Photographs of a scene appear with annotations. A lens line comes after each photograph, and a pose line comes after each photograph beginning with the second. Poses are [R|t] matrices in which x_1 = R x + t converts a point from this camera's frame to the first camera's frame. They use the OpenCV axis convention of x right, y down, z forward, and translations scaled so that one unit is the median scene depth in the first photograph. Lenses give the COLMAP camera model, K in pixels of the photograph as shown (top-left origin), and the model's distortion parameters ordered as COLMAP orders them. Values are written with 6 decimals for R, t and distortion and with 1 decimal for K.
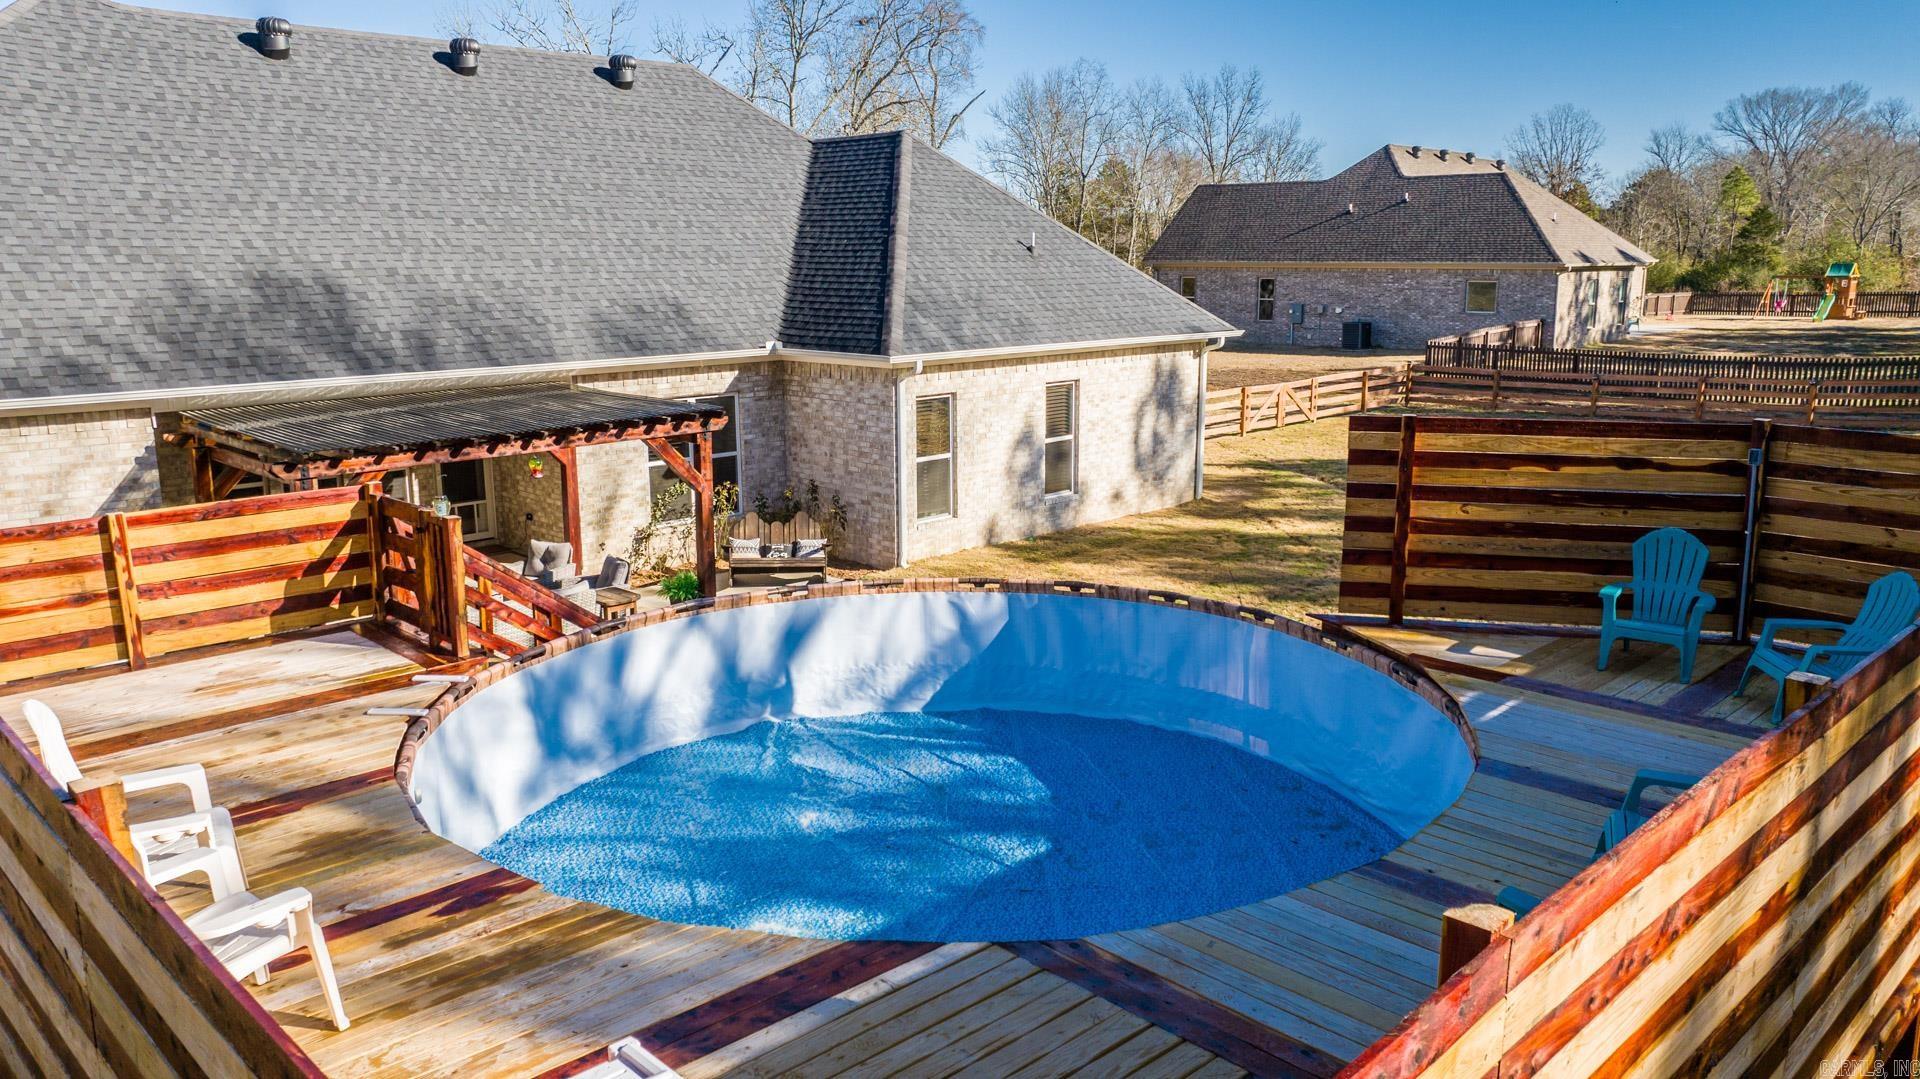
lens RADIAL K [[1360.7, 0, 962.4], [0, 1360.7, 543.0], [0, 0, 1]] dist [-0.041079, 0.056045]
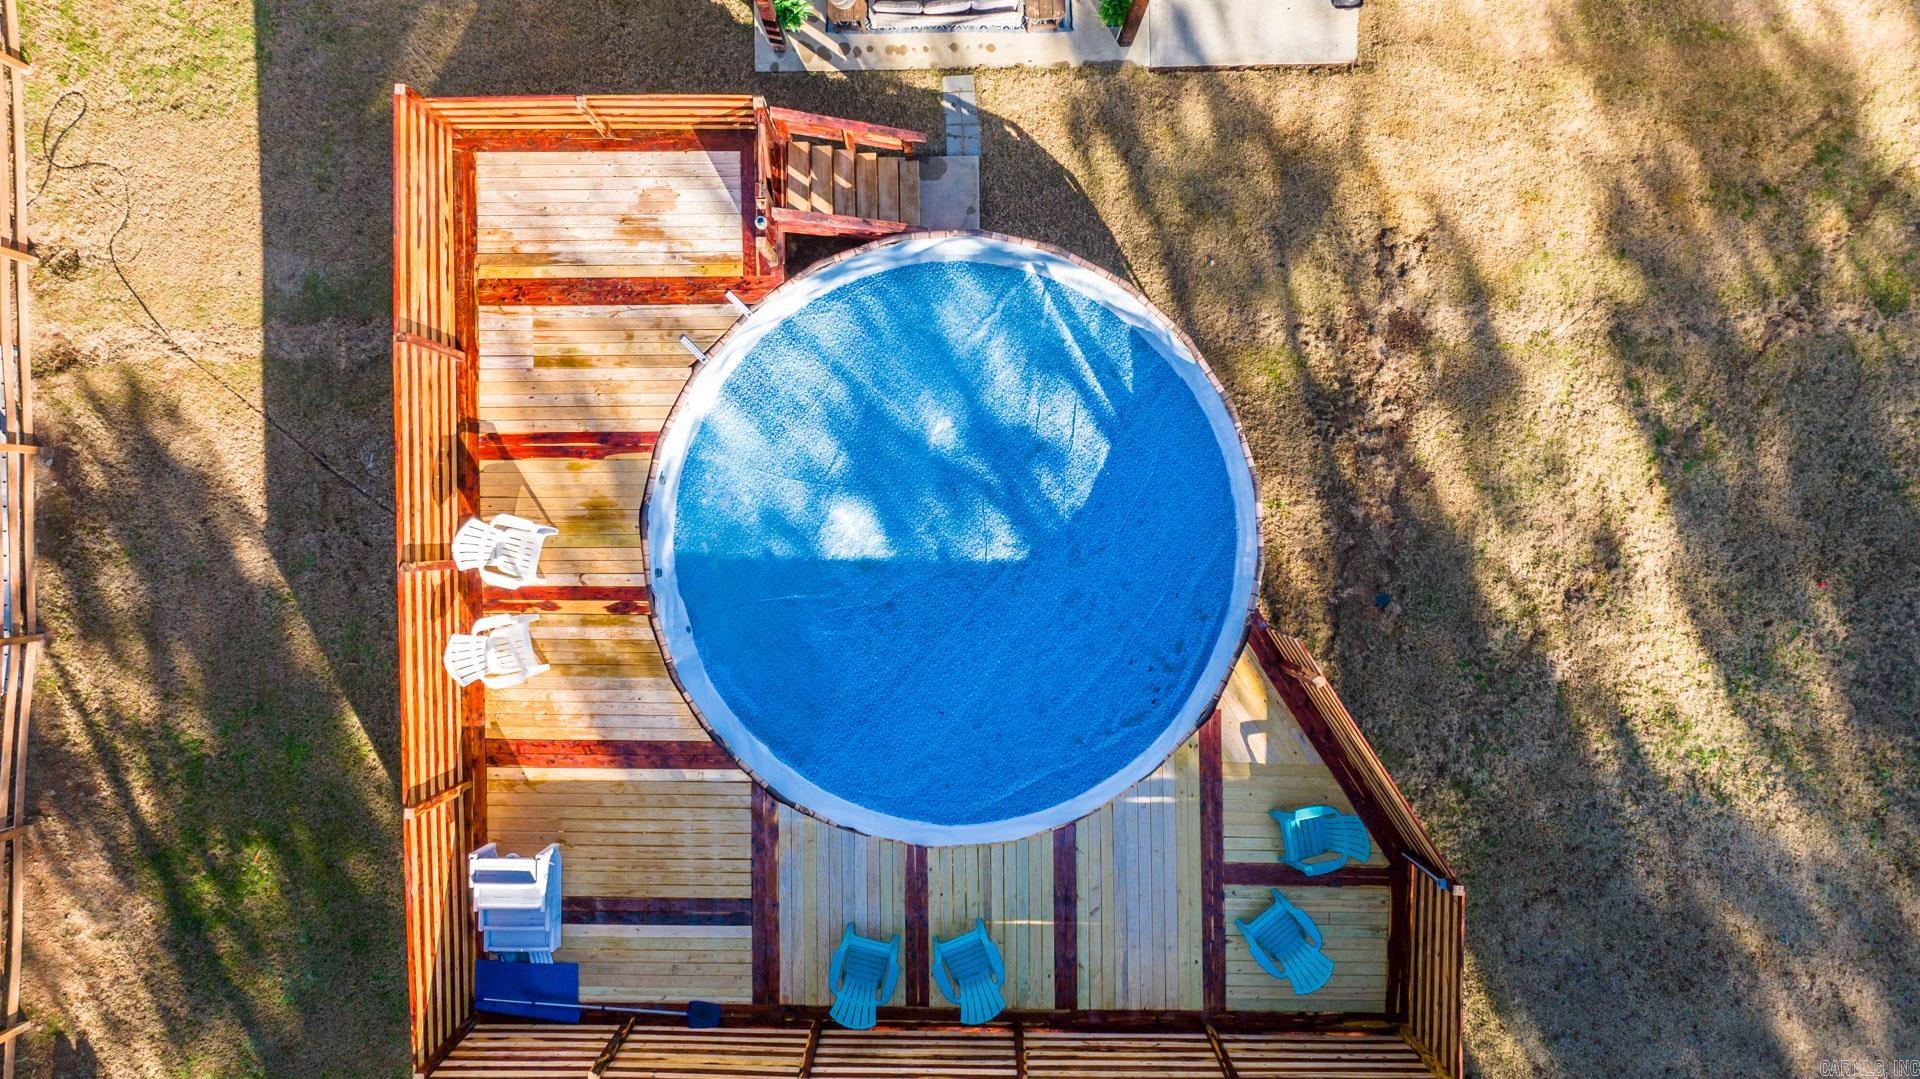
lens RADIAL K [[1360.7, 0, 955.4], [0, 1360.7, 543.5], [0, 0, 1]] dist [-0.041079, 0.056045]
pose [[0.717844, 0.696195, 0.003565, -0.015462], [-0.143455, 0.142901, 0.979285, -1.543892], [0.681264, -0.703485, 0.202454, 0.694636]]
